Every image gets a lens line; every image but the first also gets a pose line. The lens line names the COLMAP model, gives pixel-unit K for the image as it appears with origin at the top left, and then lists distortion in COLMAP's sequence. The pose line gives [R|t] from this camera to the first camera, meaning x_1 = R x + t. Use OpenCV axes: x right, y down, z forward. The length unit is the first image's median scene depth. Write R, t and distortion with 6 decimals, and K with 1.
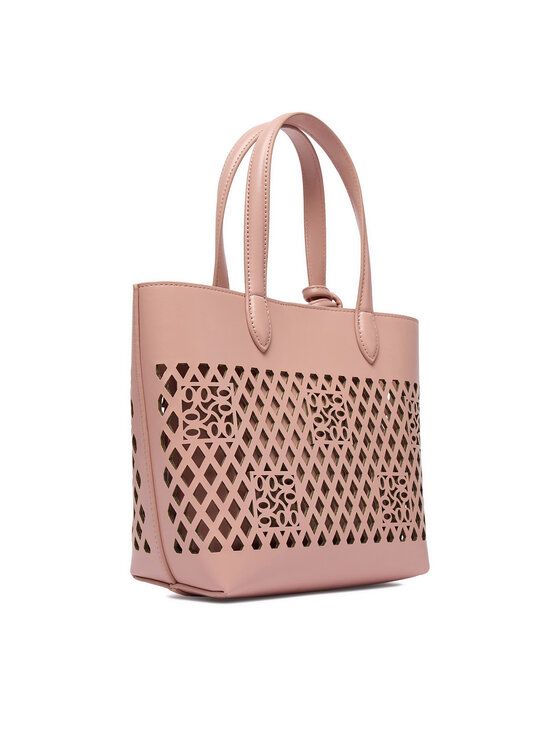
lens RADIAL K [[1270.5, 0, 281.4], [0, 1270.5, 370.7], [0, 0, 1]] dist [0.567175, 0.000000]
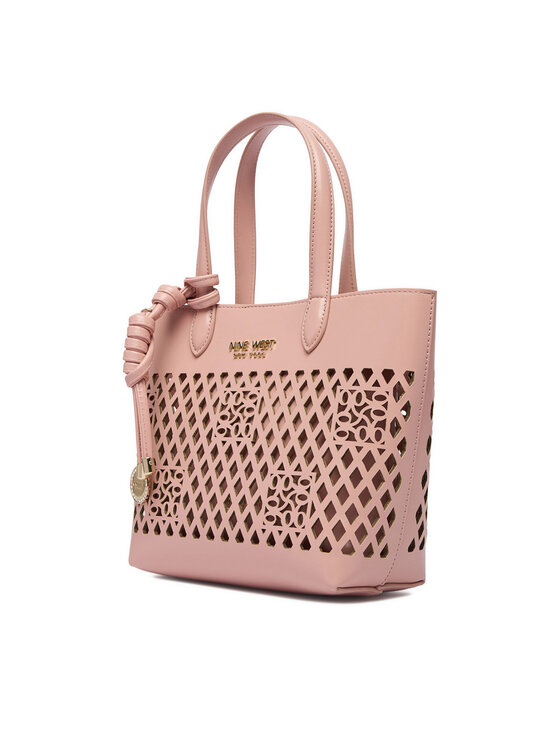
lens RADIAL K [[1170.6, 0, 305.5], [0, 1170.6, 355.7], [0, 0, 1]] dist [0.283497, 0.000000]
pose [[0.091131, -0.095562, -0.991243, 0.947814], [0.028317, 0.995231, -0.093343, 0.077451], [0.995436, -0.019562, 0.093403, 0.959017]]
